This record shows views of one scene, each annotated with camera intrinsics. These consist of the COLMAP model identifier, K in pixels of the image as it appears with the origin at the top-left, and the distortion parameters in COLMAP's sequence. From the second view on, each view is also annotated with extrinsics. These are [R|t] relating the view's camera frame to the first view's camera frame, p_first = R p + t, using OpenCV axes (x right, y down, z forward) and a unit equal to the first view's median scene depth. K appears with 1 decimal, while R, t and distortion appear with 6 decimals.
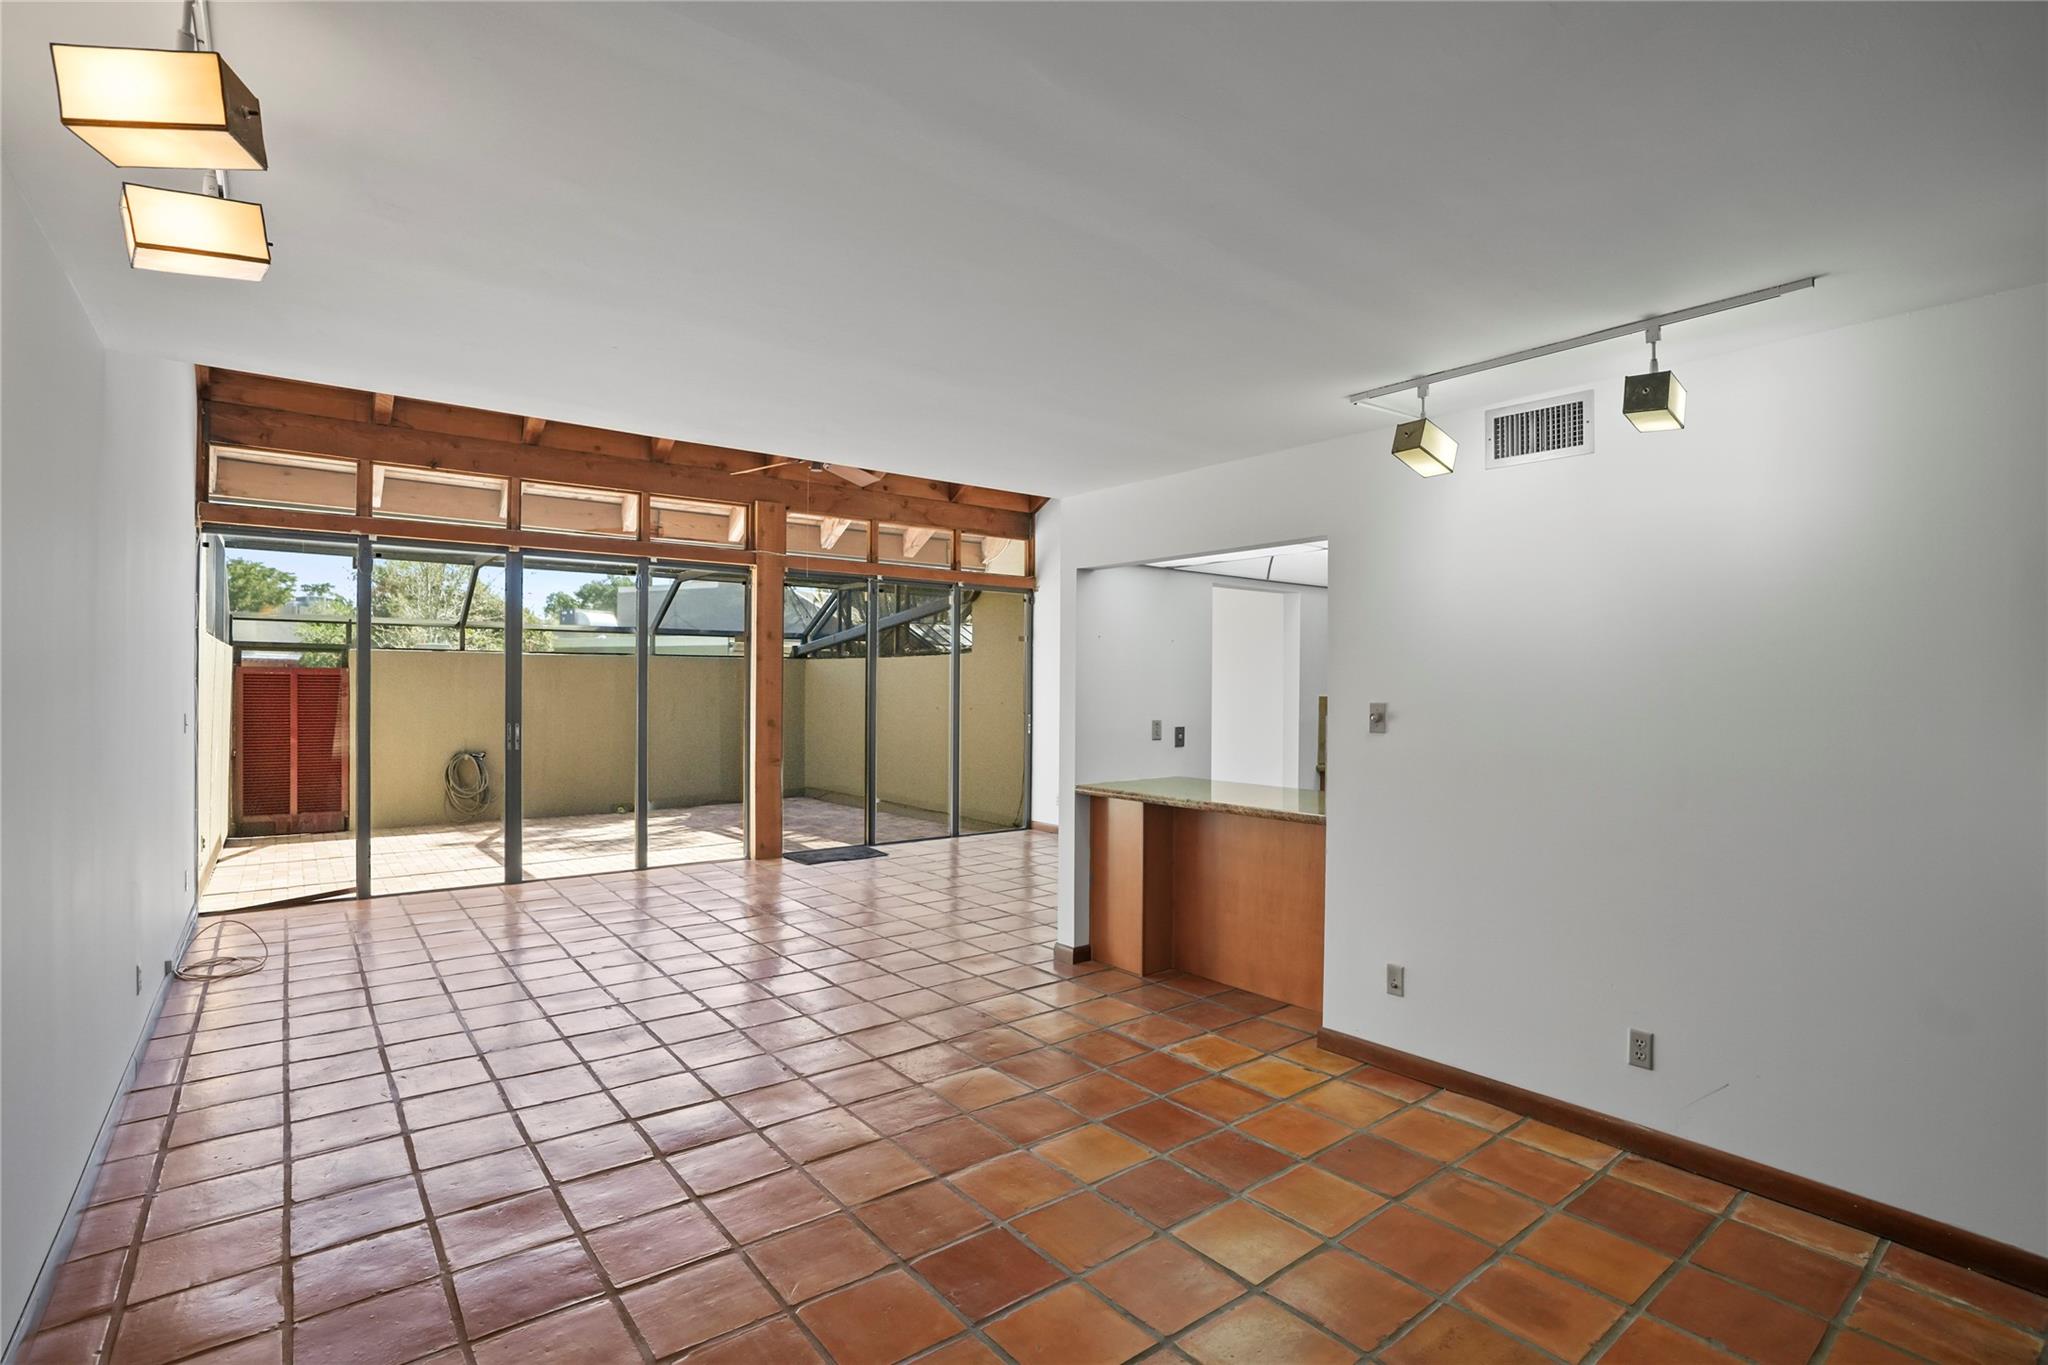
lens RADIAL K [[941.2, 0, 1014.9], [0, 941.2, 679.8], [0, 0, 1]] dist [-0.019222, 0.004526]
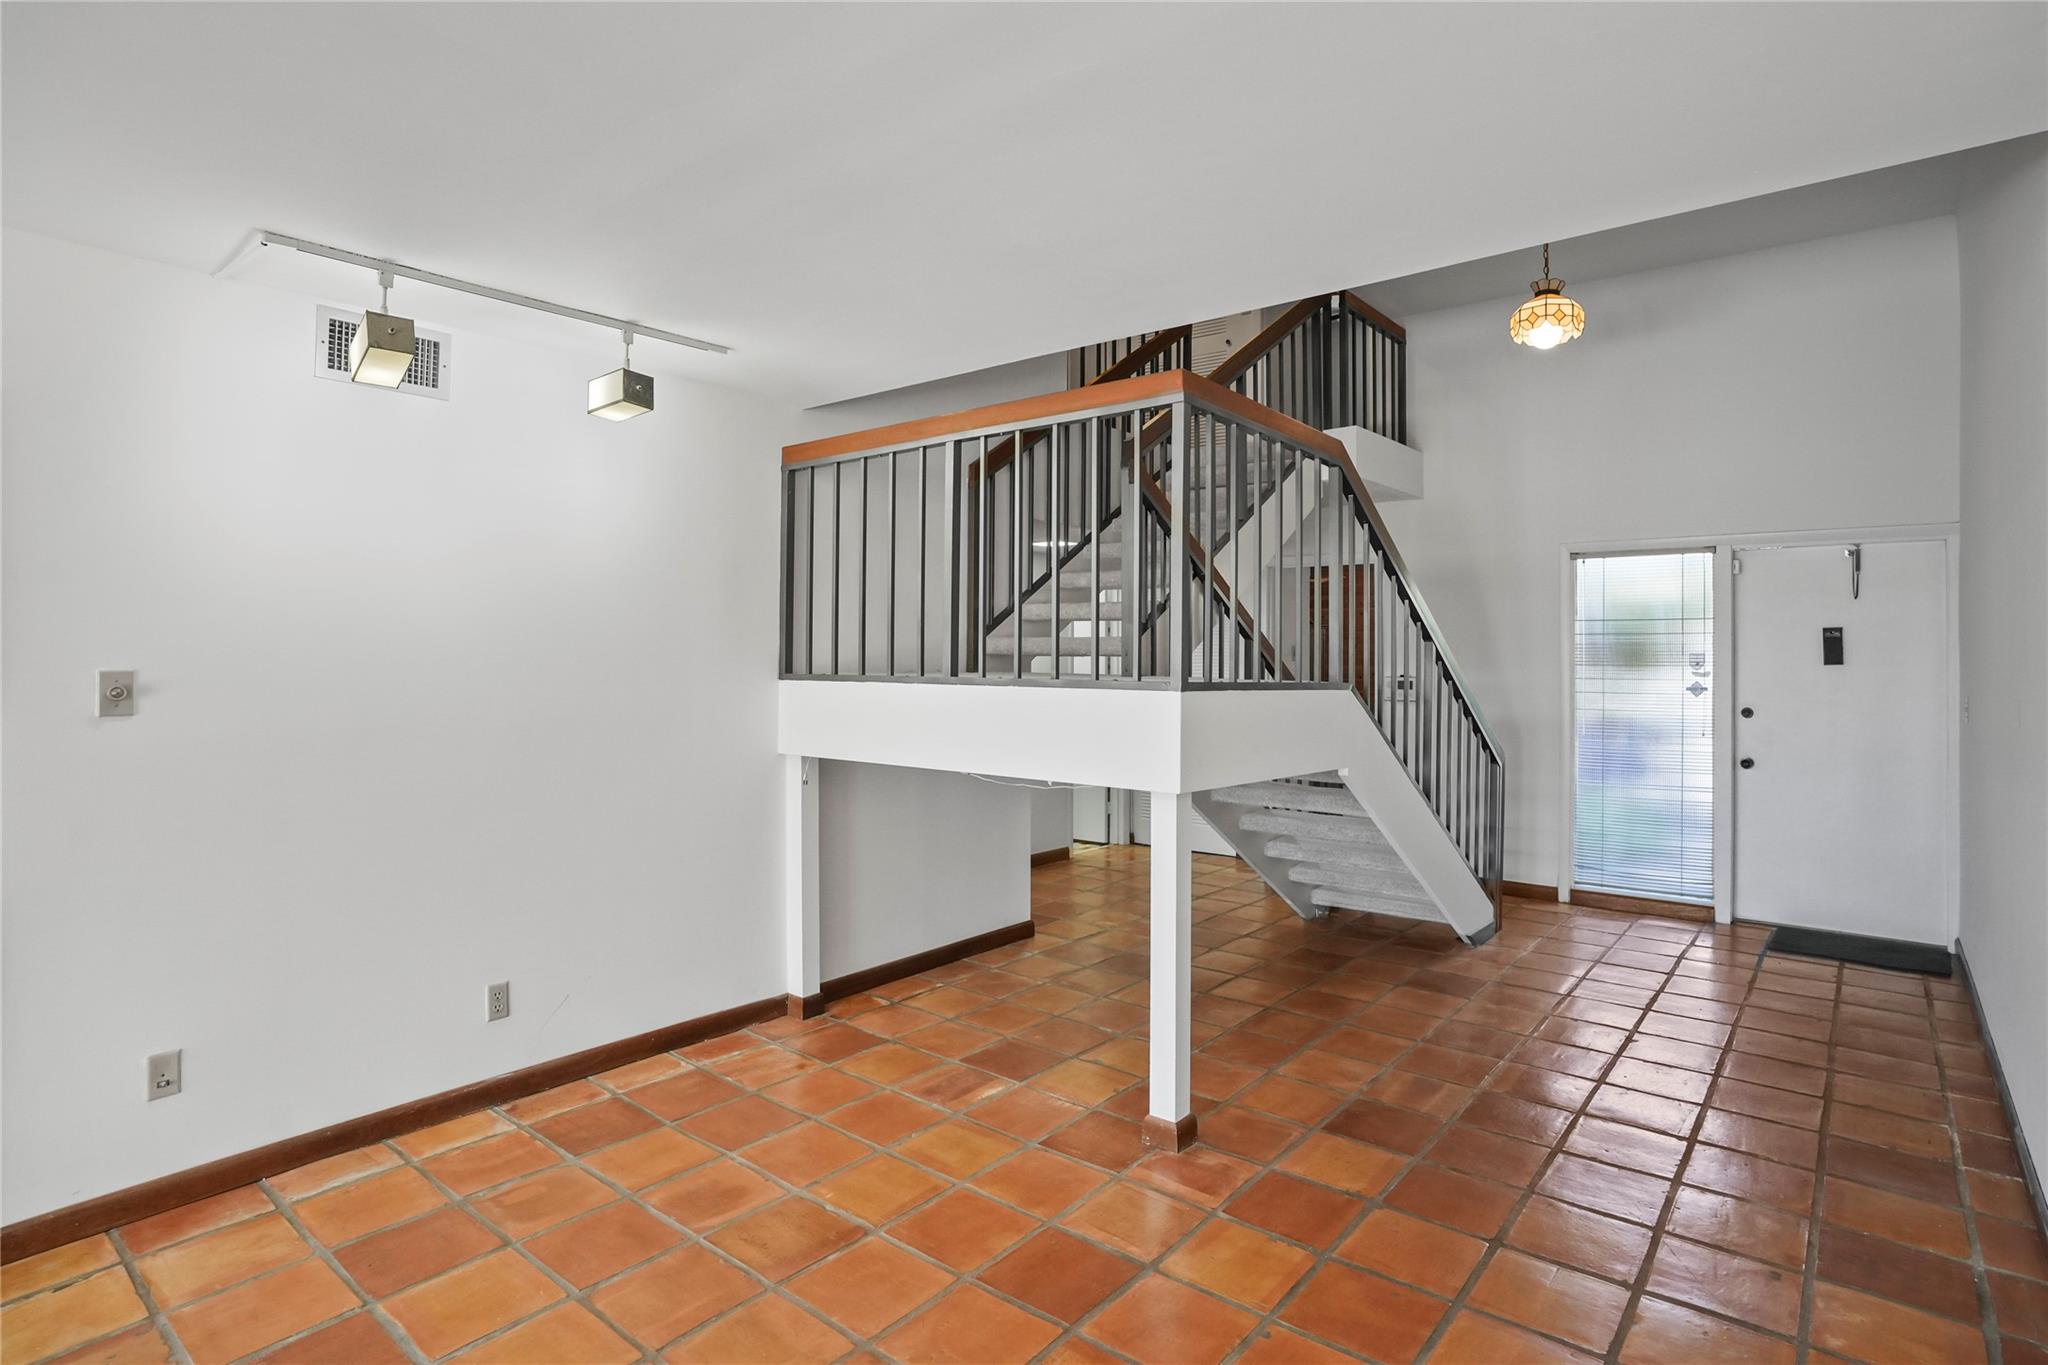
lens RADIAL K [[1058.5, 0, 1008.6], [0, 1058.5, 642.8], [0, 0, 1]] dist [-0.004551, -0.000715]
pose [[-0.196035, 0.008757, 0.980558, -0.586351], [-0.013574, 0.999840, -0.011643, 0.006762], [-0.980503, -0.015593, -0.195885, 0.683605]]
